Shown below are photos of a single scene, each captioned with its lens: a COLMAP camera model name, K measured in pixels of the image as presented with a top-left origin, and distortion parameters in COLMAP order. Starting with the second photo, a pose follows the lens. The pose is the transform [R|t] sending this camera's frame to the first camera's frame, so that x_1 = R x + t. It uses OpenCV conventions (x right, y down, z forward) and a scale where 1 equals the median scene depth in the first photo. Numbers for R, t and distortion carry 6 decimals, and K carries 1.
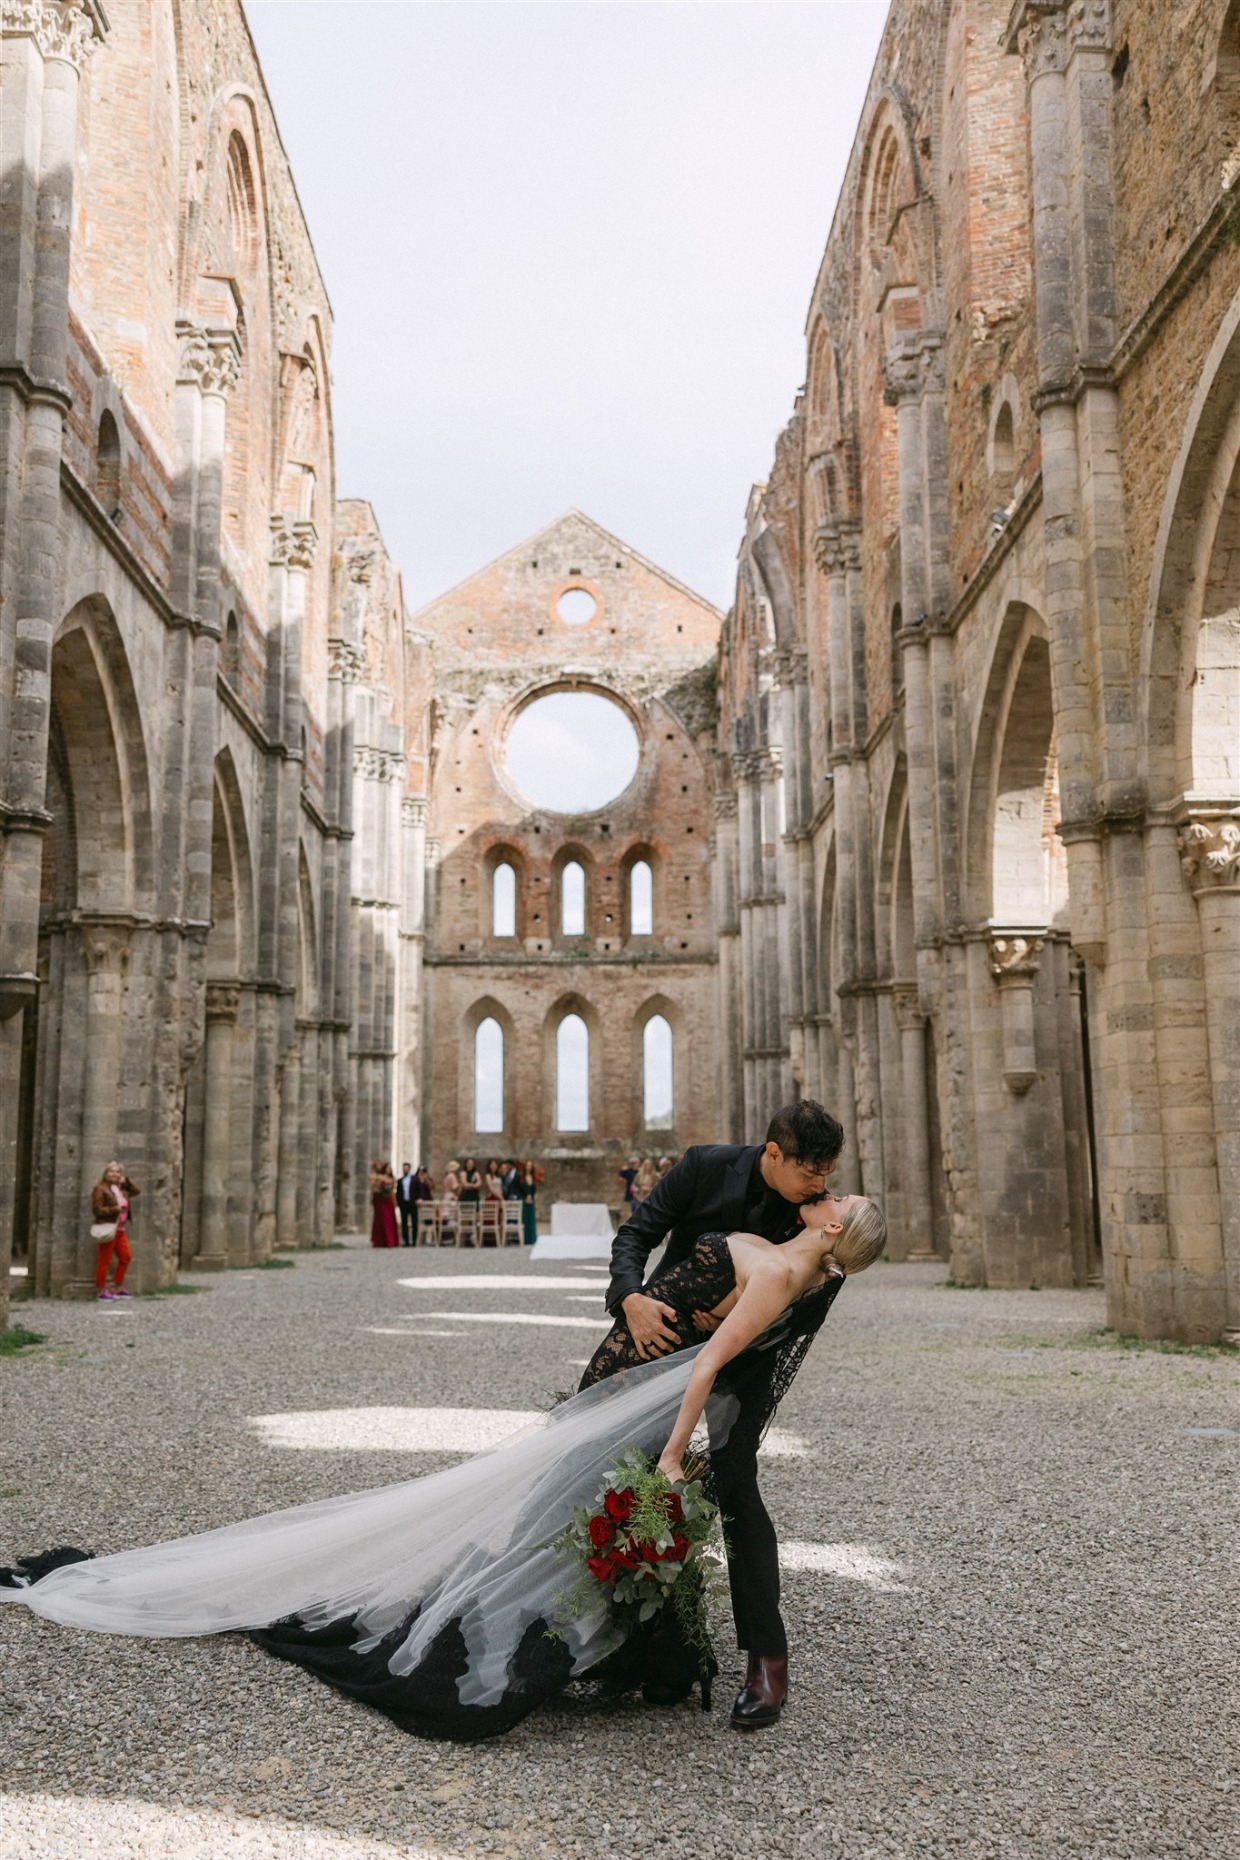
lens RADIAL K [[1531.4, 0, 640.7], [0, 1531.4, 933.0], [0, 0, 1]] dist [0.004277, 0.008062]
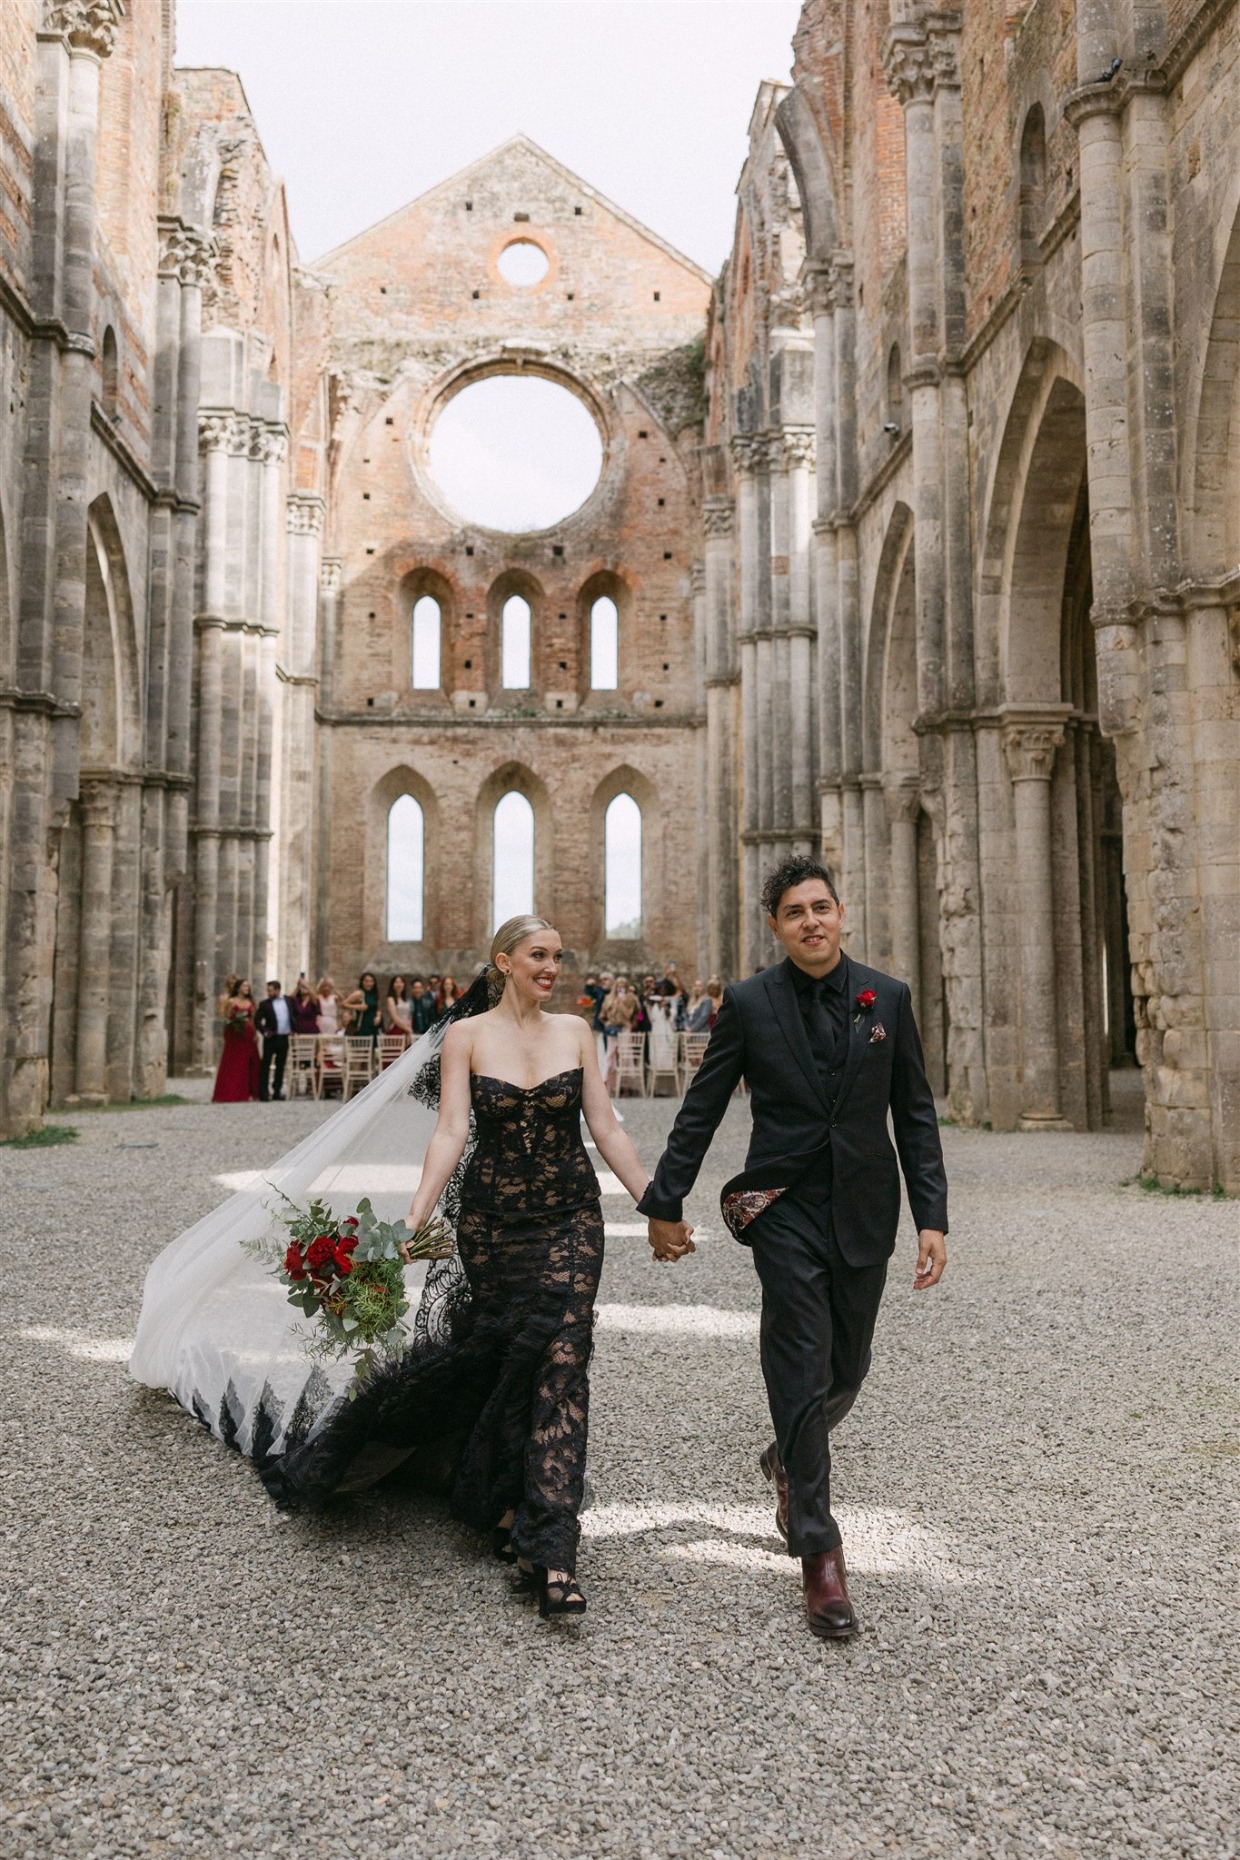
lens RADIAL K [[1751.5, 0, 708.5], [0, 1751.5, 799.0], [0, 0, 1]] dist [0.019841, 0.000431]
pose [[0.997744, 0.010015, 0.066381, -0.007055], [-0.013006, 0.998912, 0.044778, 0.022718], [-0.065860, -0.045540, 0.996789, 0.150368]]
